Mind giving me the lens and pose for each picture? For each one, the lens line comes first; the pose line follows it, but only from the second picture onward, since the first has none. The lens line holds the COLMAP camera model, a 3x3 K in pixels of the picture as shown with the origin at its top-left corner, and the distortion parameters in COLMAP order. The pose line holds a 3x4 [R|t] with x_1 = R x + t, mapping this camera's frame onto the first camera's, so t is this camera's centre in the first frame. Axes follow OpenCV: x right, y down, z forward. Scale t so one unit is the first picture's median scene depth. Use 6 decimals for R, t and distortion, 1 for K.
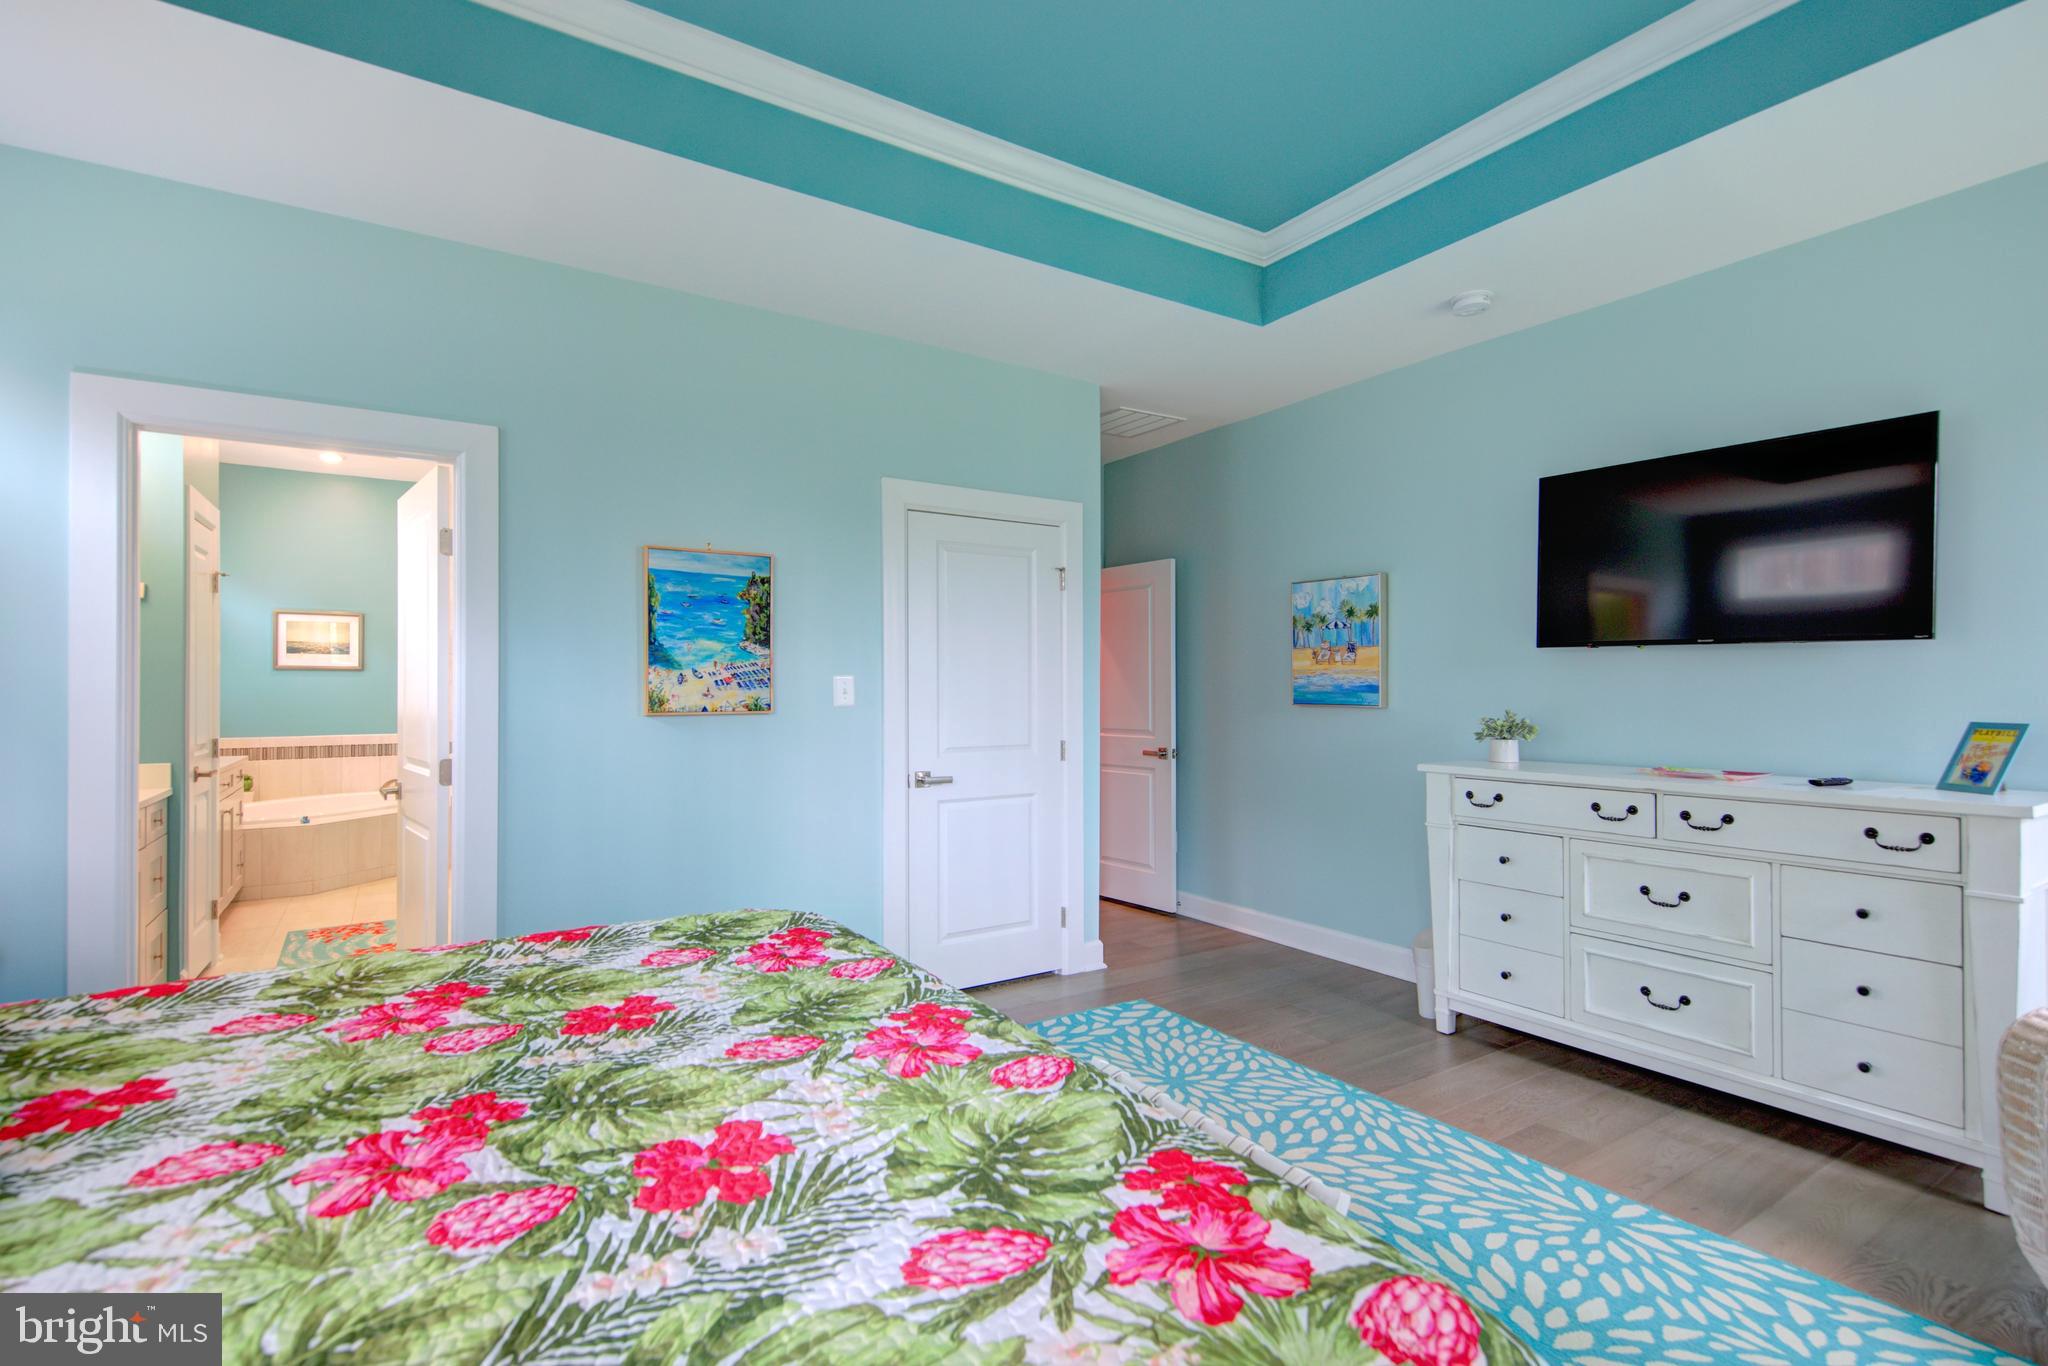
lens RADIAL K [[910.0, 0, 1025.5], [0, 910.0, 691.2], [0, 0, 1]] dist [-0.000799, -0.000628]
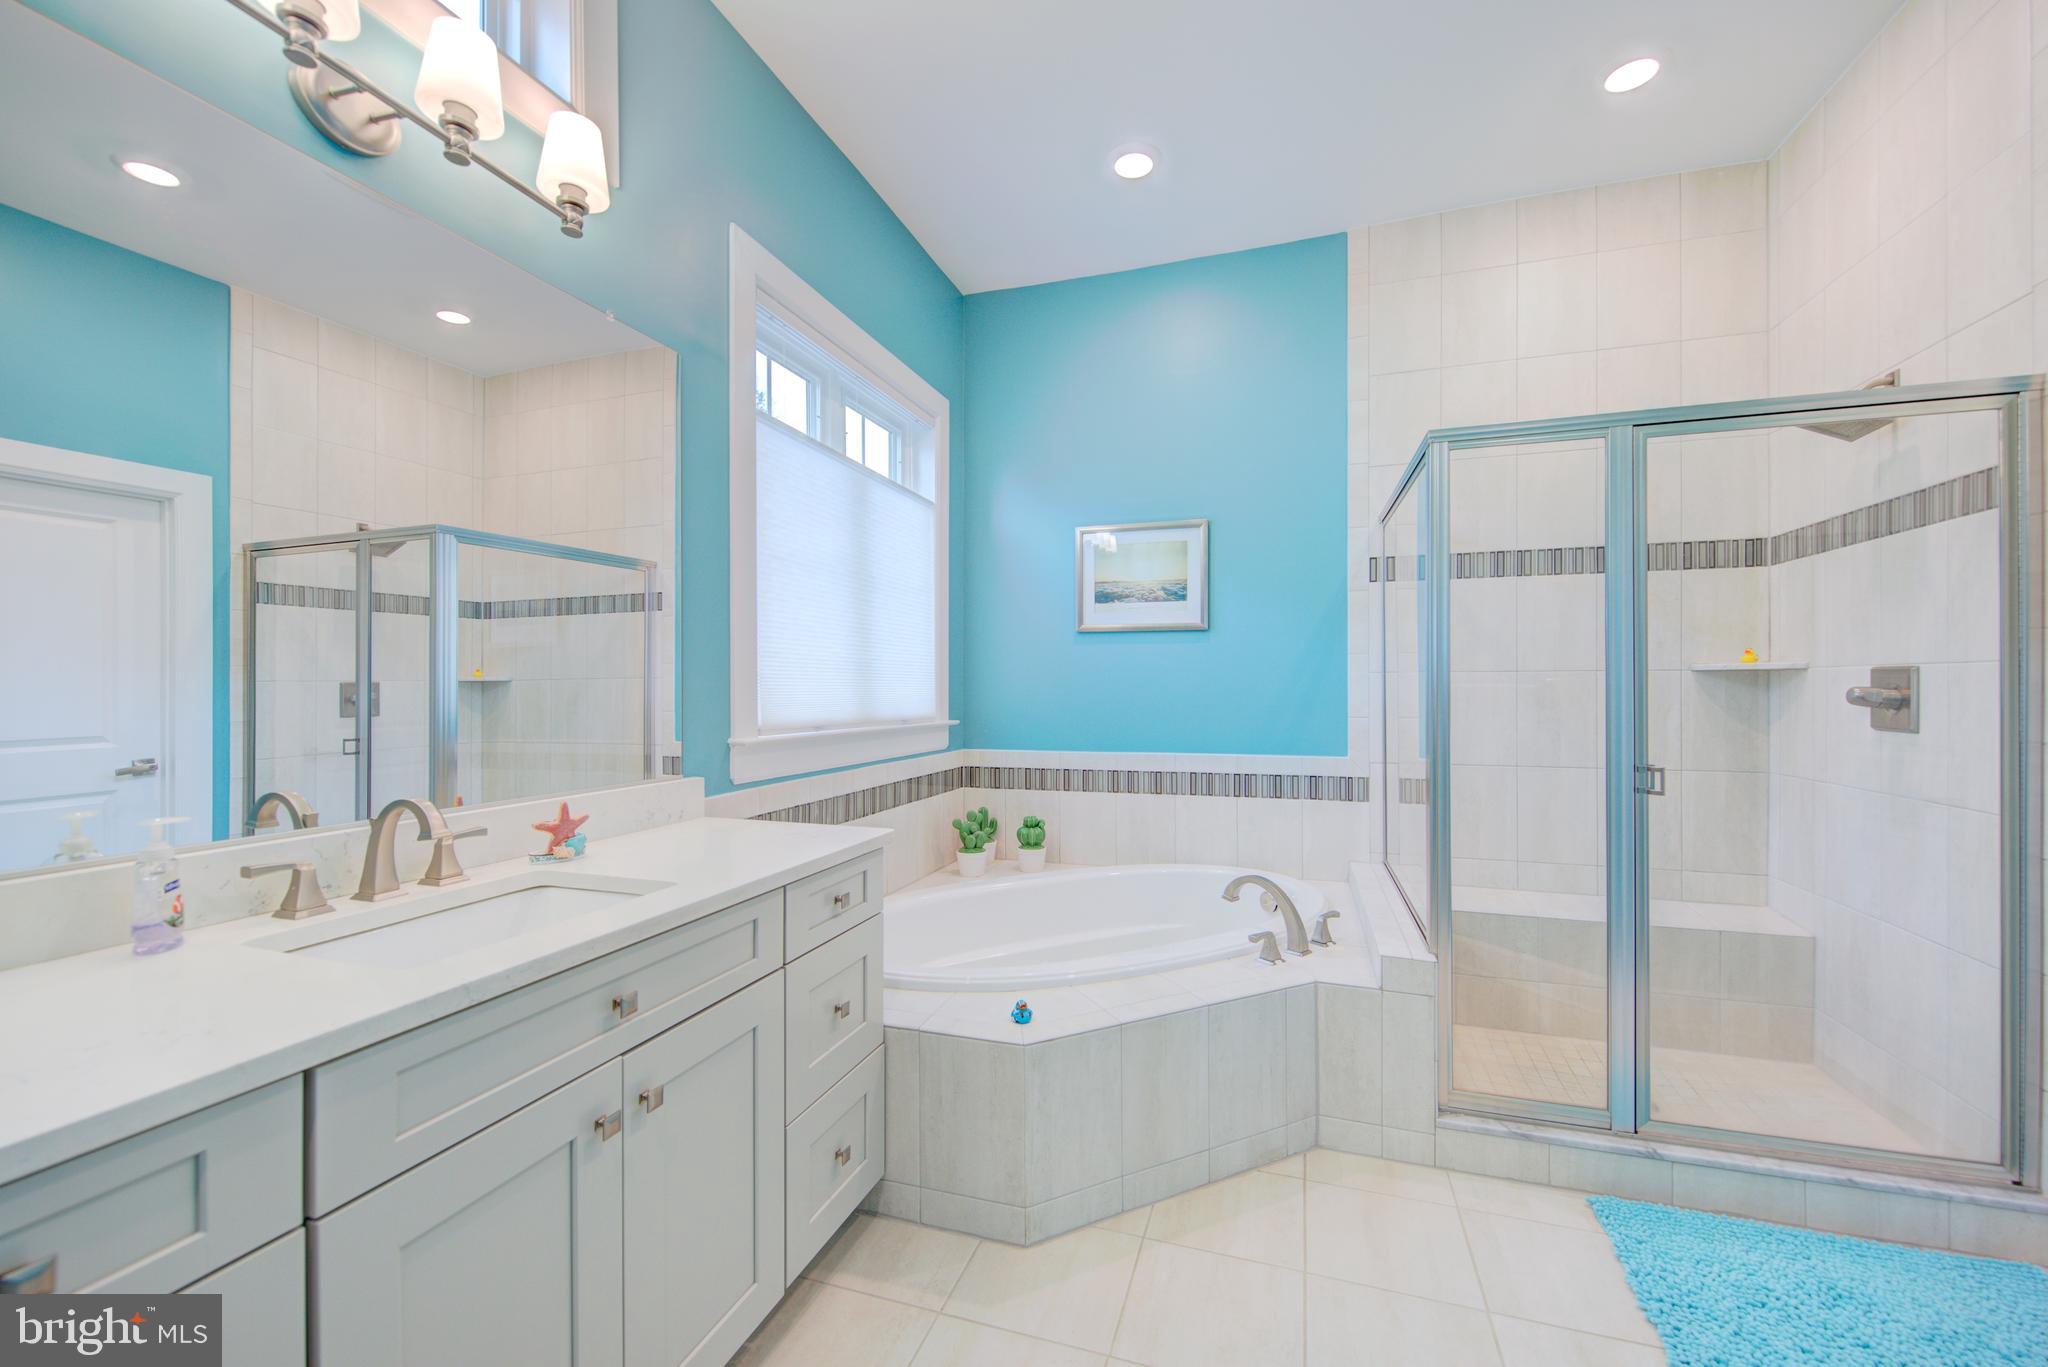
lens RADIAL K [[803.0, 0, 1026.5], [0, 803.0, 683.1], [0, 0, 1]] dist [0.006916, -0.002469]
pose [[0.595850, -0.002731, -0.803091, -0.433294], [0.007382, 0.999971, 0.002077, 0.005832], [0.803062, -0.007166, 0.595853, 0.661907]]
